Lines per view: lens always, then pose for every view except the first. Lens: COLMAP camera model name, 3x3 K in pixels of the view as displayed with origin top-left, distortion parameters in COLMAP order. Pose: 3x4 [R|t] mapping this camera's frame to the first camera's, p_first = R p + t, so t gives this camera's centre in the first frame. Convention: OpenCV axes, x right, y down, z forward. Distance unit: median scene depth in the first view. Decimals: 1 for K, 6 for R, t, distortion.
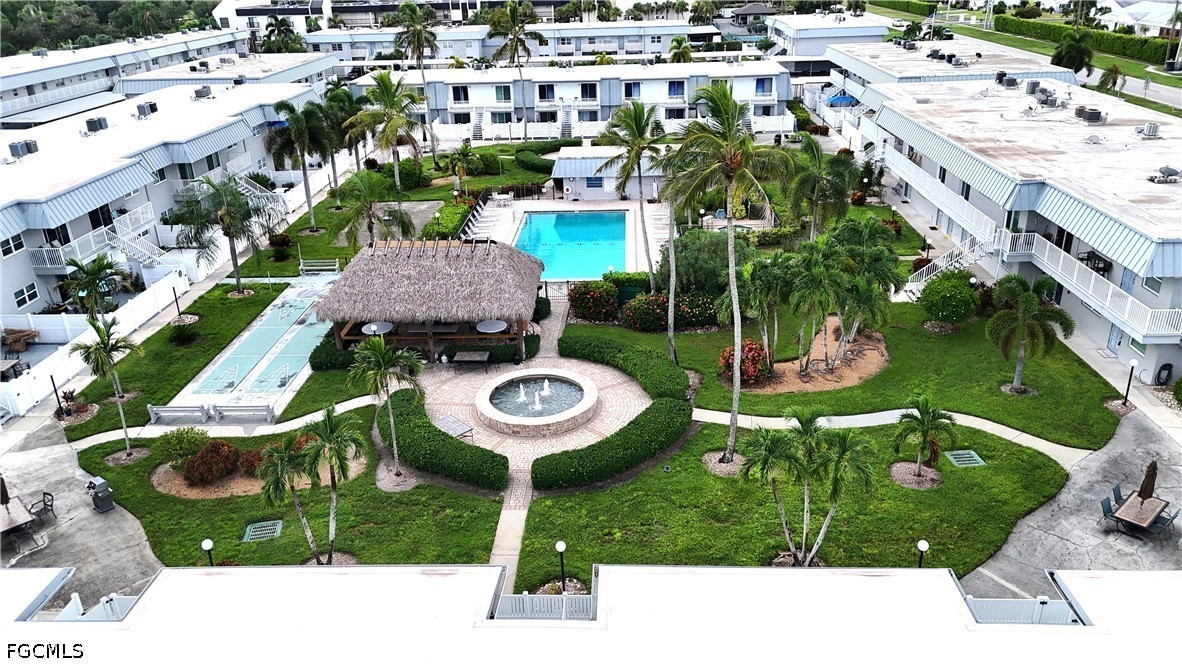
lens RADIAL K [[856.2, 0, 591.0], [0, 856.2, 332.0], [0, 0, 1]] dist [0.069016, -0.061350]
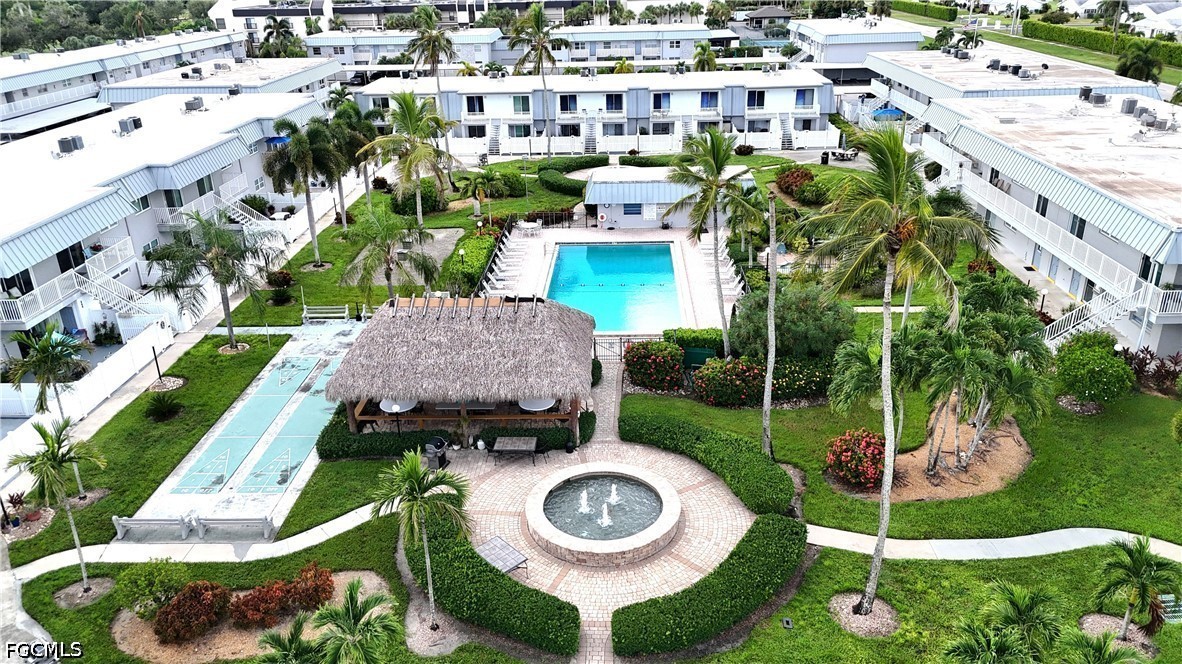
lens RADIAL K [[856.2, 0, 591.0], [0, 856.2, 332.0], [0, 0, 1]] dist [0.069016, -0.061350]
pose [[0.999982, 0.004558, 0.003838, -0.039808], [-0.004555, 0.999989, -0.000886, -0.043285], [-0.003842, 0.000869, 0.999992, 0.103329]]
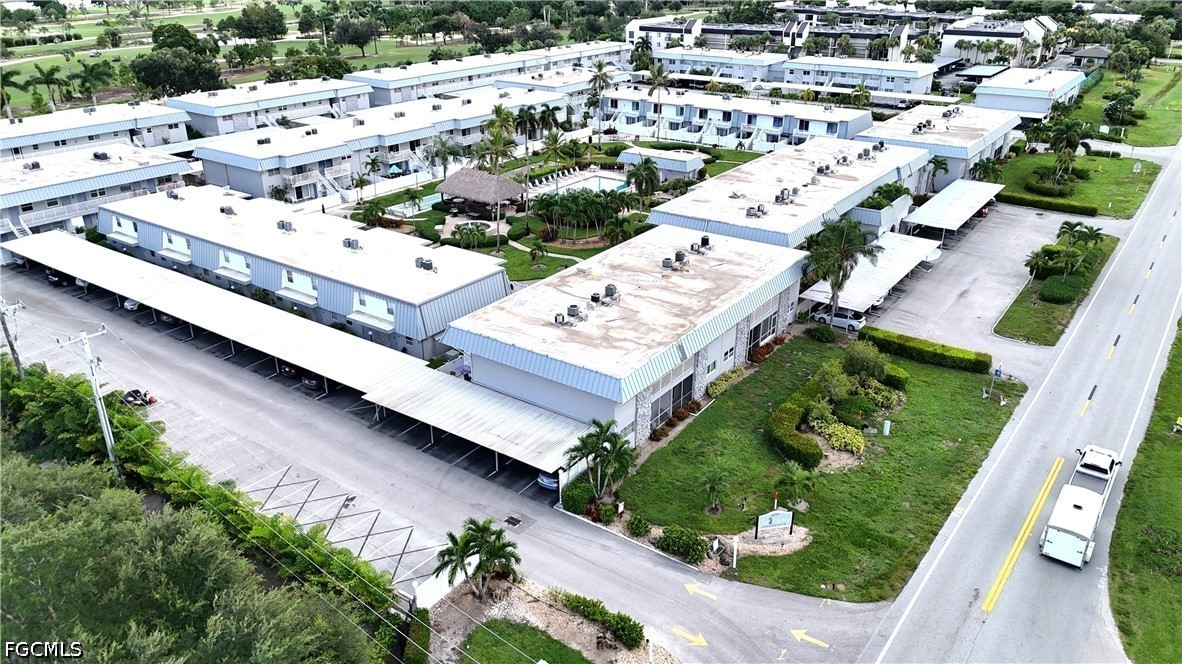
lens RADIAL K [[856.2, 0, 591.0], [0, 856.2, 332.0], [0, 0, 1]] dist [0.069016, -0.061350]
pose [[0.833414, 0.253097, -0.491287, 0.886386], [-0.242755, 0.966269, 0.085987, 0.036553], [0.496478, 0.047600, 0.866743, -0.636474]]
